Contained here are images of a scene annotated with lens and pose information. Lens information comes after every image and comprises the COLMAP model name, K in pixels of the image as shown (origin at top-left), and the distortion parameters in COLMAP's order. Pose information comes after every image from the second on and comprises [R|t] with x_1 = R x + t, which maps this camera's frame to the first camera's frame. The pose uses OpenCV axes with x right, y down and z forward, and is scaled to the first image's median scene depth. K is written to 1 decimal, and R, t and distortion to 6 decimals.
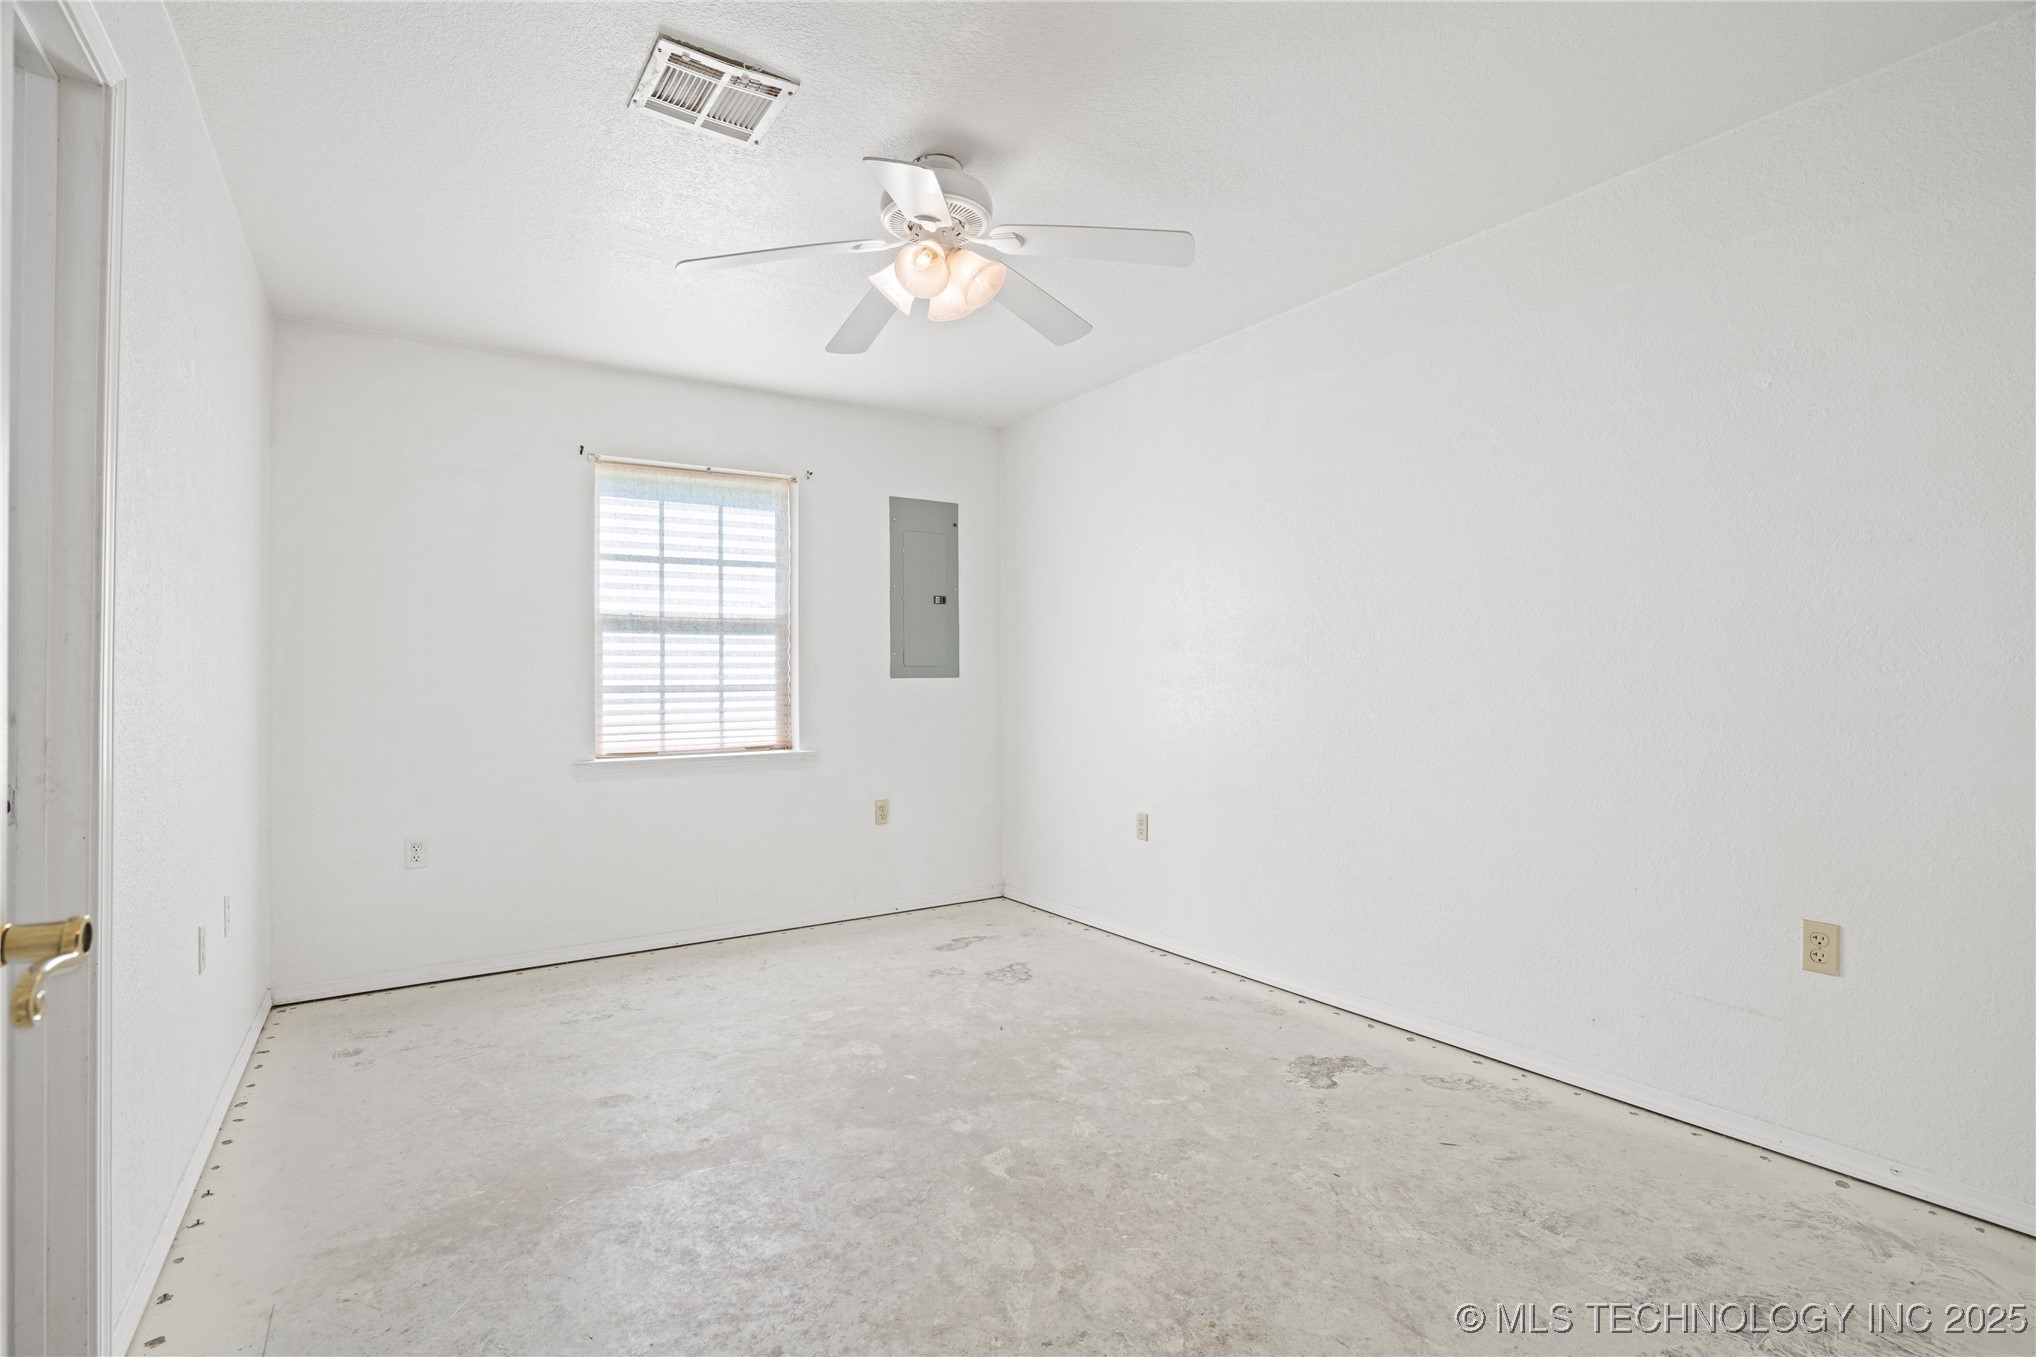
lens RADIAL K [[939.2, 0, 1003.6], [0, 939.2, 663.8], [0, 0, 1]] dist [-0.030855, 0.007182]
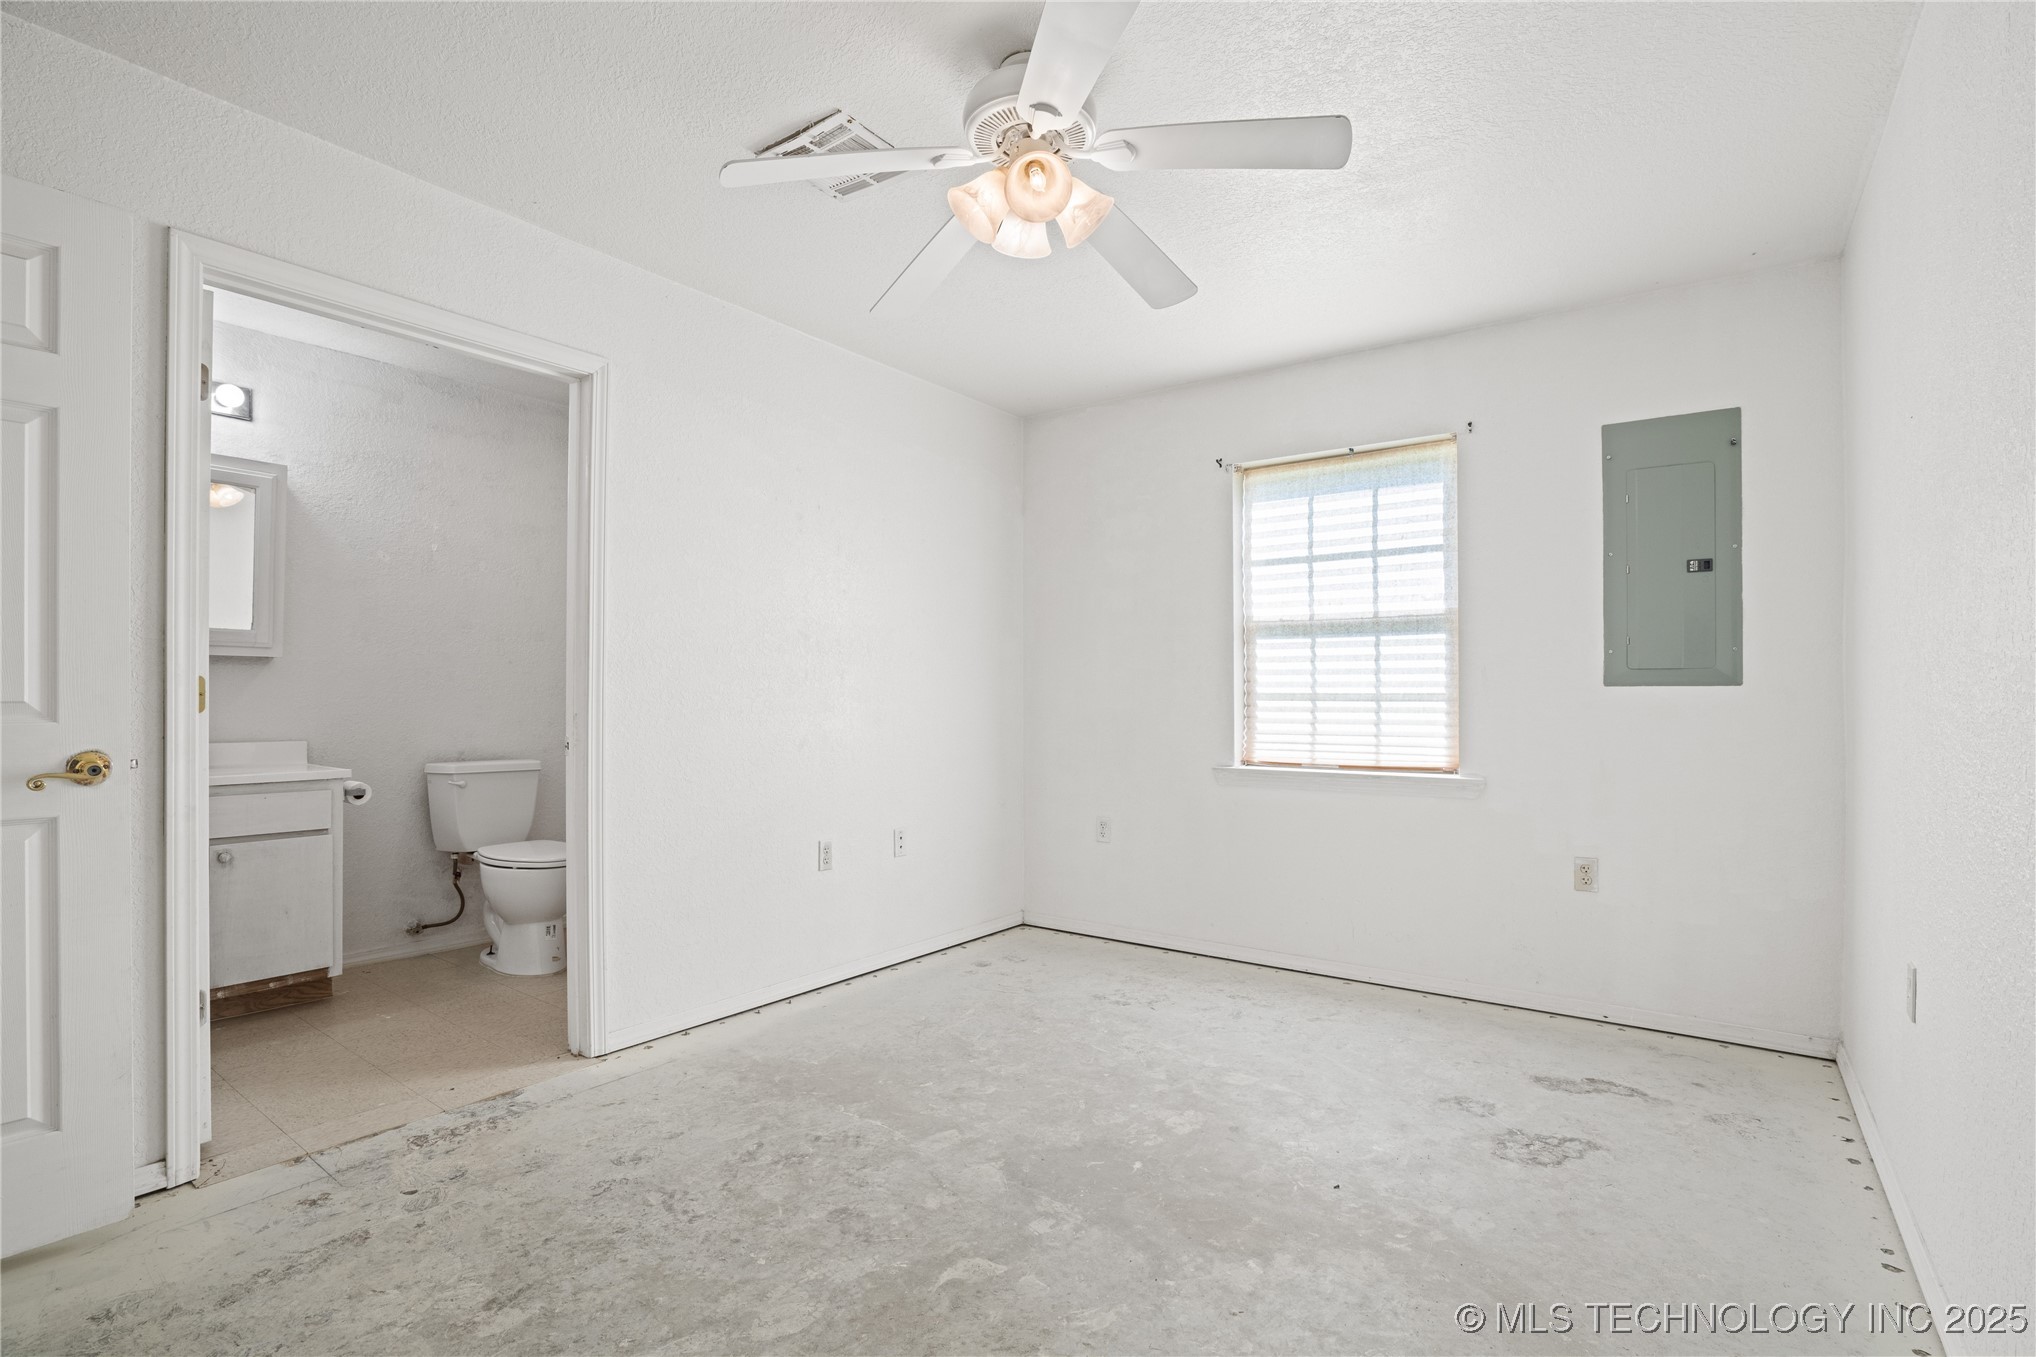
lens RADIAL K [[939.2, 0, 1021.6], [0, 939.2, 691.8], [0, 0, 1]] dist [-0.030855, 0.007182]
pose [[0.376350, 0.008600, -0.926438, 0.394327], [0.012463, 0.999819, 0.014344, 0.004454], [0.926394, -0.016945, 0.376175, 0.376190]]
